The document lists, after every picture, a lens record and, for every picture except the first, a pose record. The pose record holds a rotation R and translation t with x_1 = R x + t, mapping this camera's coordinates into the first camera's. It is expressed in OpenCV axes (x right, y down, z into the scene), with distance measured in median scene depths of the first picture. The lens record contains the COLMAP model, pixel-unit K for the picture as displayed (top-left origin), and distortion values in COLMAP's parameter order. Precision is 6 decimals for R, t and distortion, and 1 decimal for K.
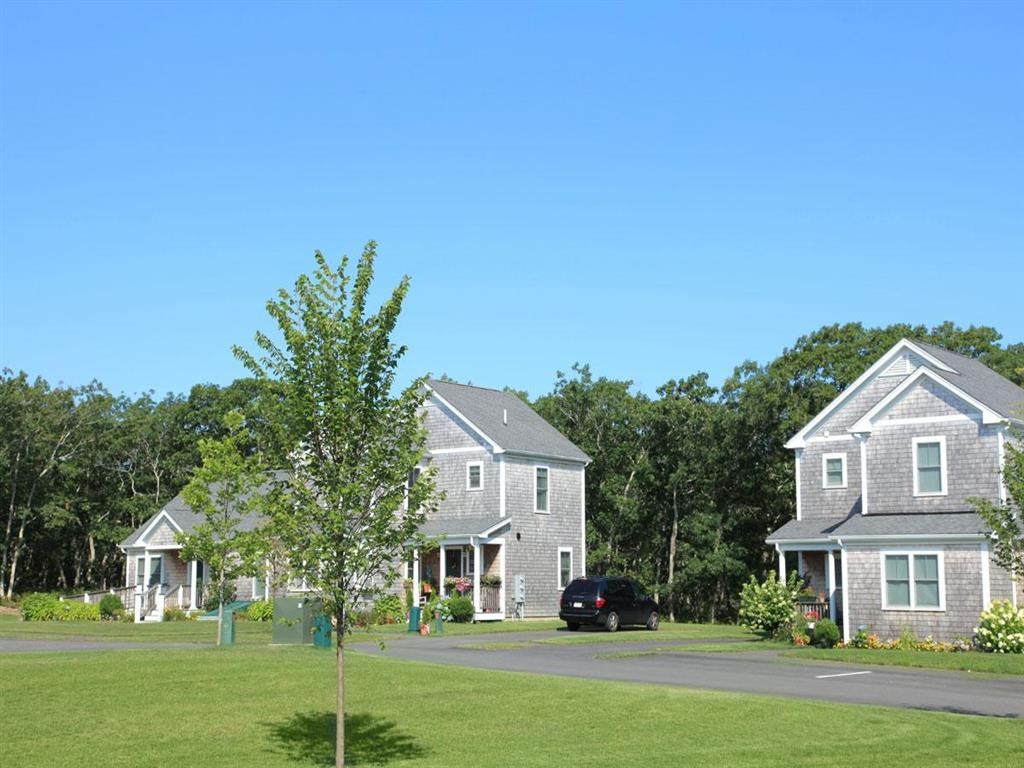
lens RADIAL K [[1515.4, 0, 512.0], [0, 1515.4, 384.0], [0, 0, 1]] dist [0.118744, -0.026502]
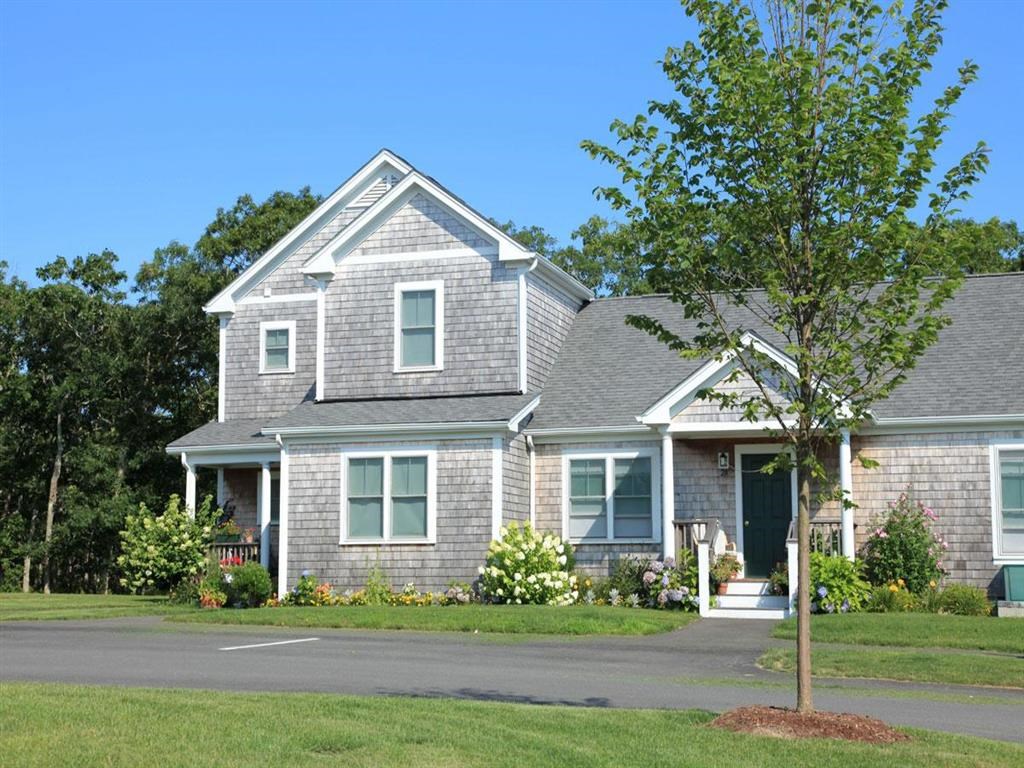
lens RADIAL K [[1515.4, 0, 512.0], [0, 1515.4, 384.0], [0, 0, 1]] dist [0.118744, -0.026502]
pose [[0.938221, 0.034521, 0.344310, 0.087735], [-0.034833, 0.999379, -0.005284, 0.079738], [-0.344279, -0.007036, 0.938841, 0.375611]]
